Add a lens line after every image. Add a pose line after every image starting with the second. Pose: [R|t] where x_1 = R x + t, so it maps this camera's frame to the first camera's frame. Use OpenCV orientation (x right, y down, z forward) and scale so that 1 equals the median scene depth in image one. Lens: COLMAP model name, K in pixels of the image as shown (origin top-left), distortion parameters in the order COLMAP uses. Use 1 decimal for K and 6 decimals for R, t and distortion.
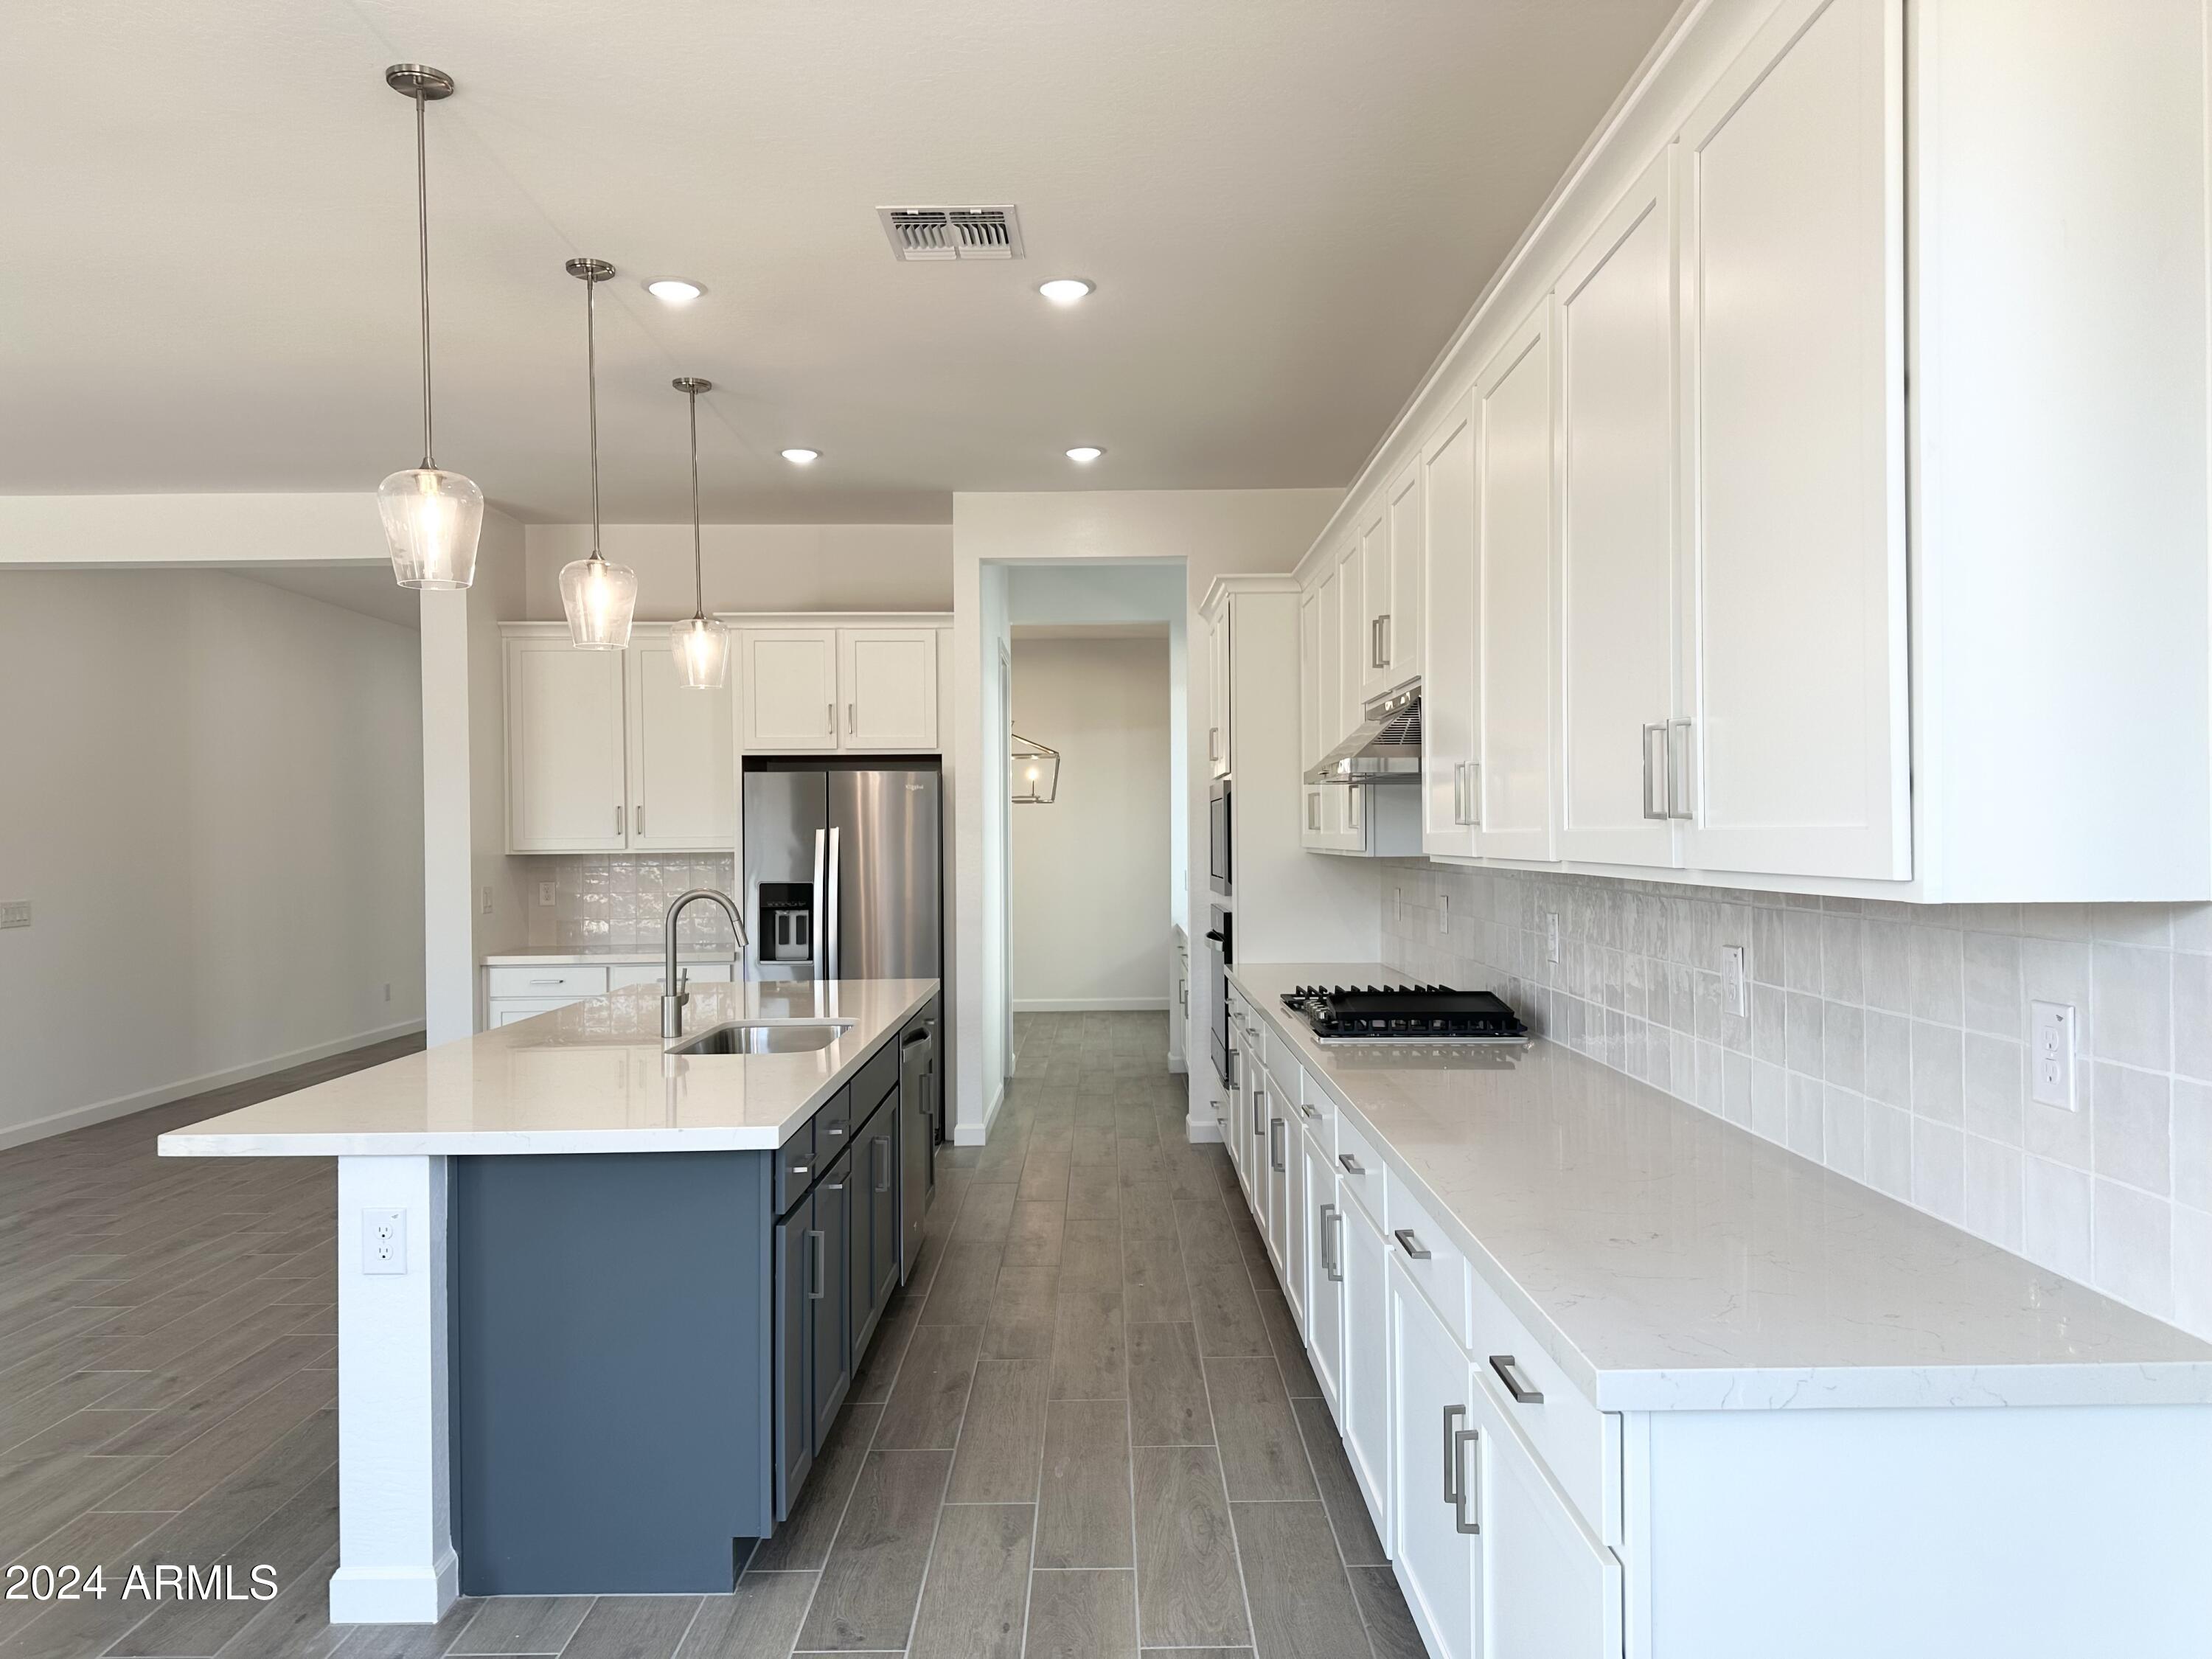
lens RADIAL K [[1546.2, 0, 1110.6], [0, 1546.2, 841.0], [0, 0, 1]] dist [0.043949, -0.044397]
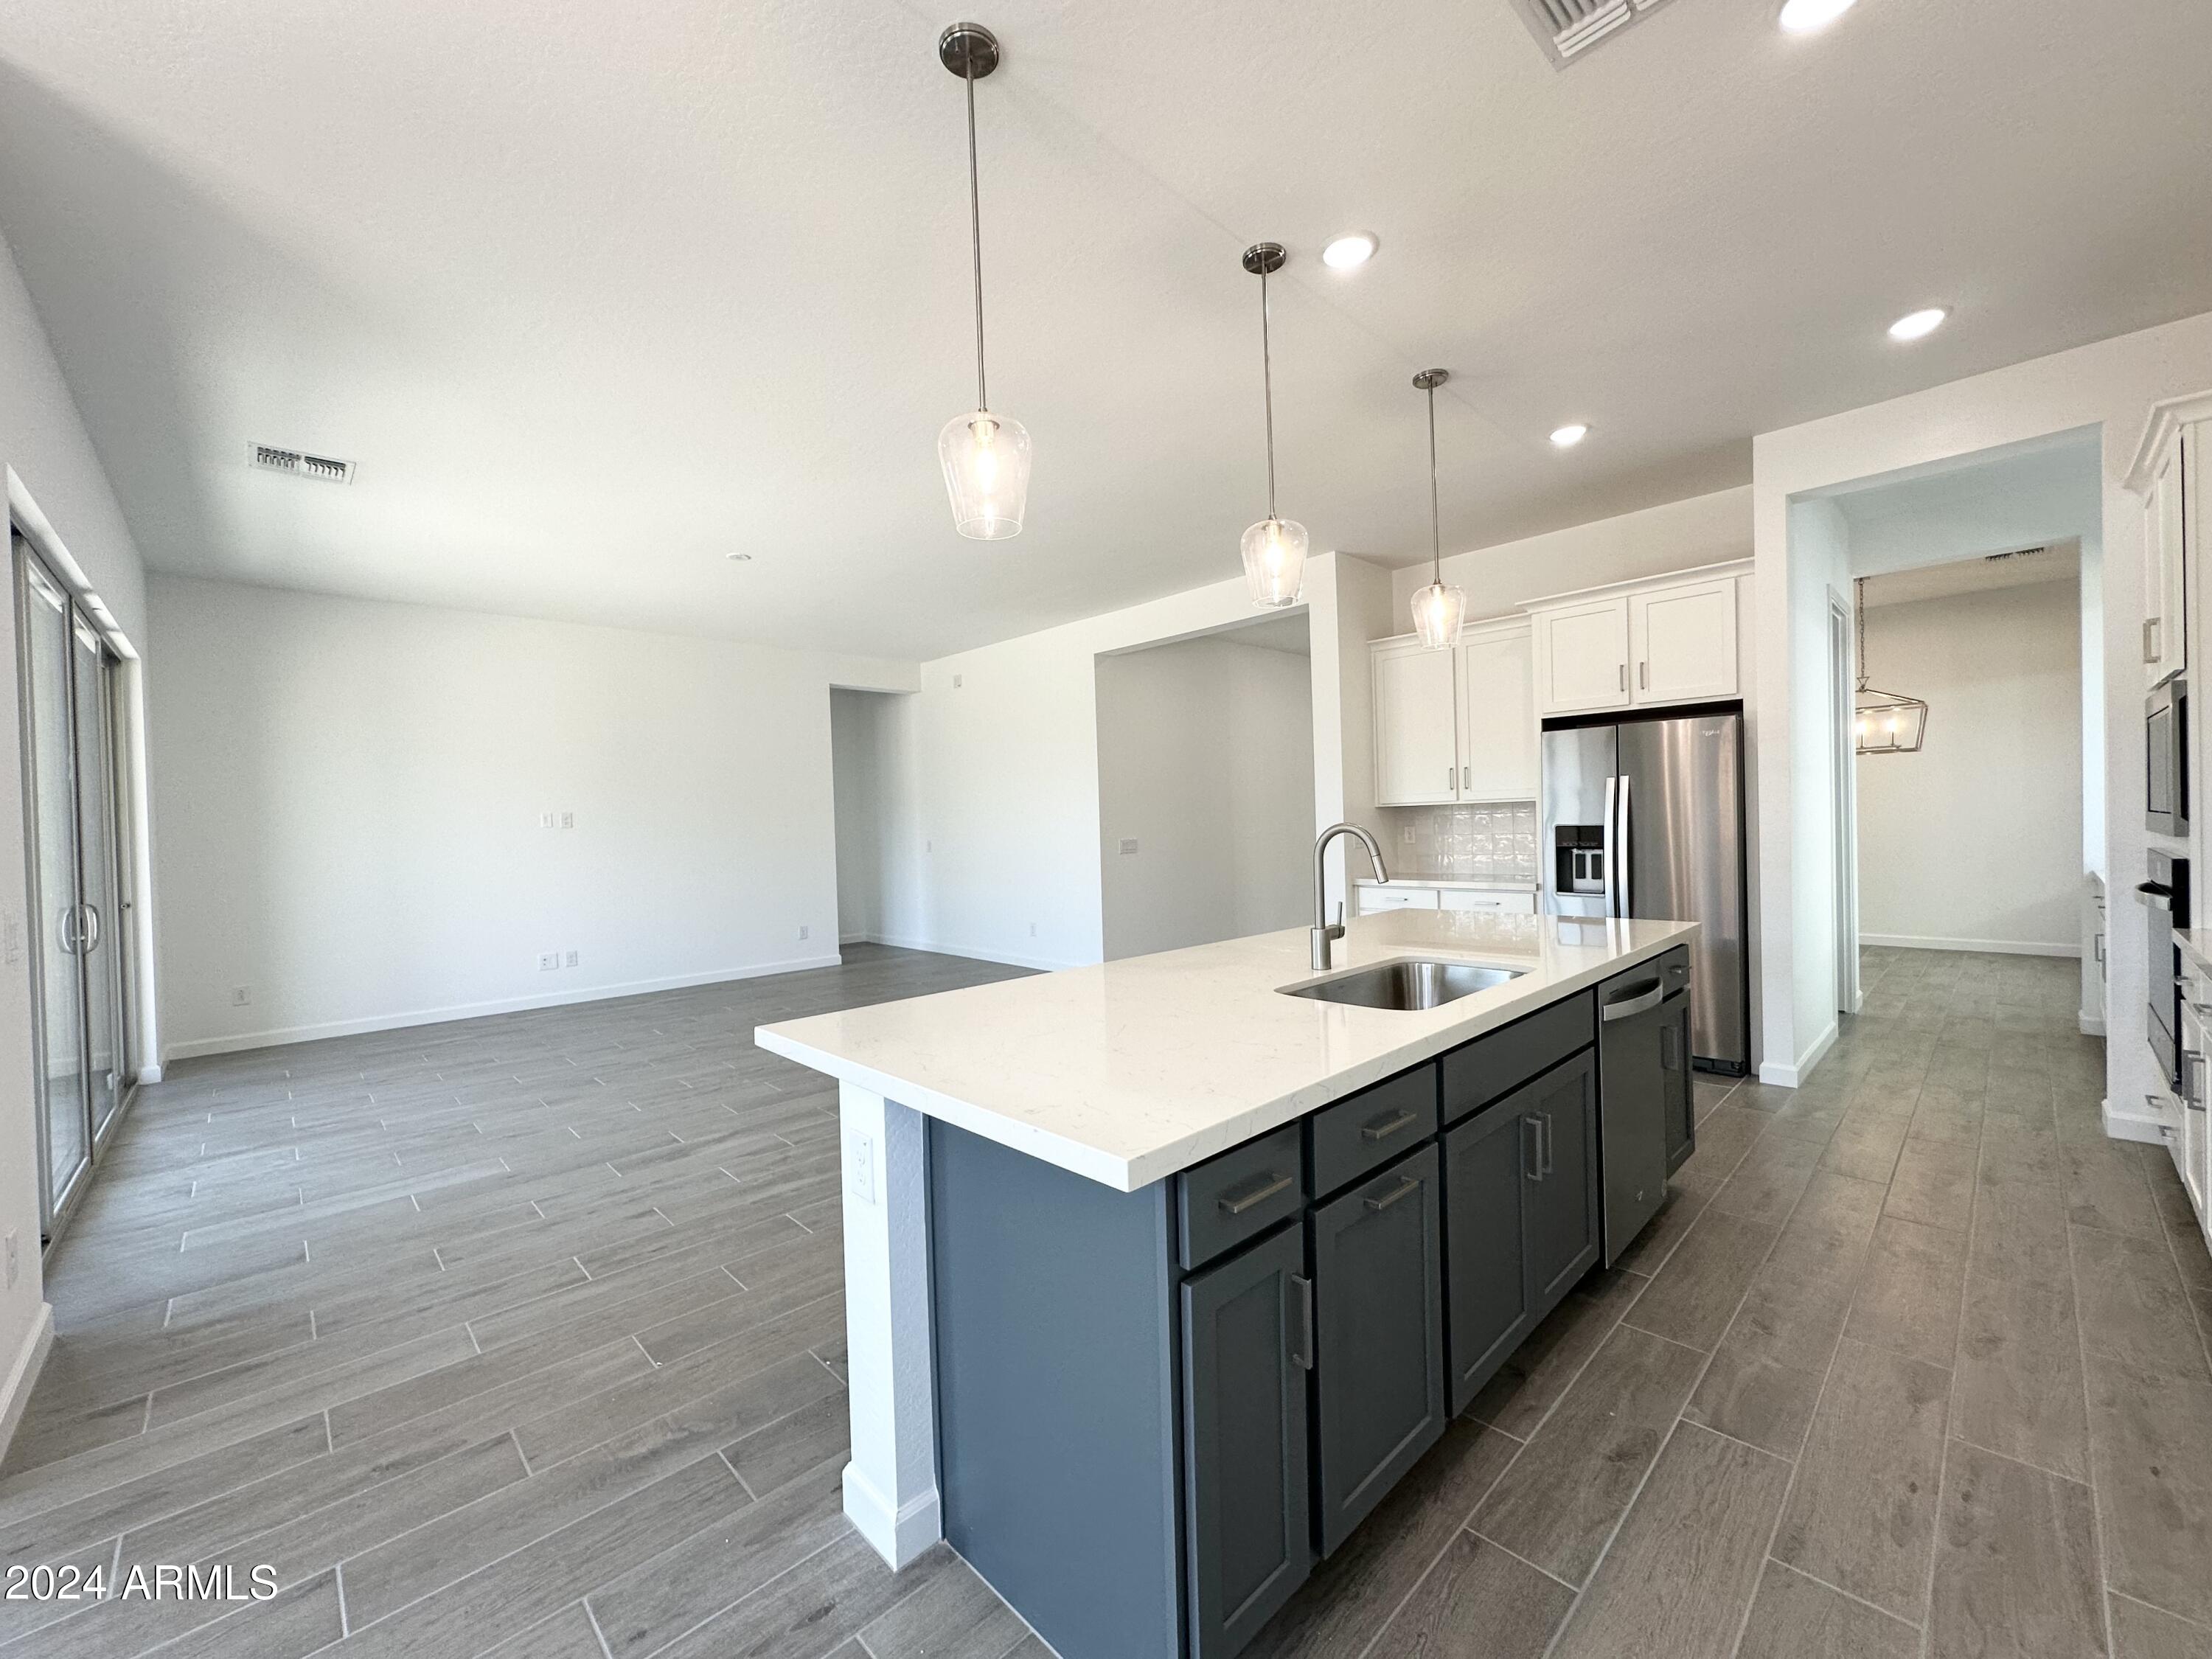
lens RADIAL K [[884.7, 0, 1109.0], [0, 884.7, 831.3], [0, 0, 1]] dist [-0.004891, 0.001768]
pose [[0.690768, -0.001612, -0.723075, 0.024257], [0.019600, 0.999672, 0.016495, 0.014271], [0.722811, -0.025567, 0.690573, 0.304818]]
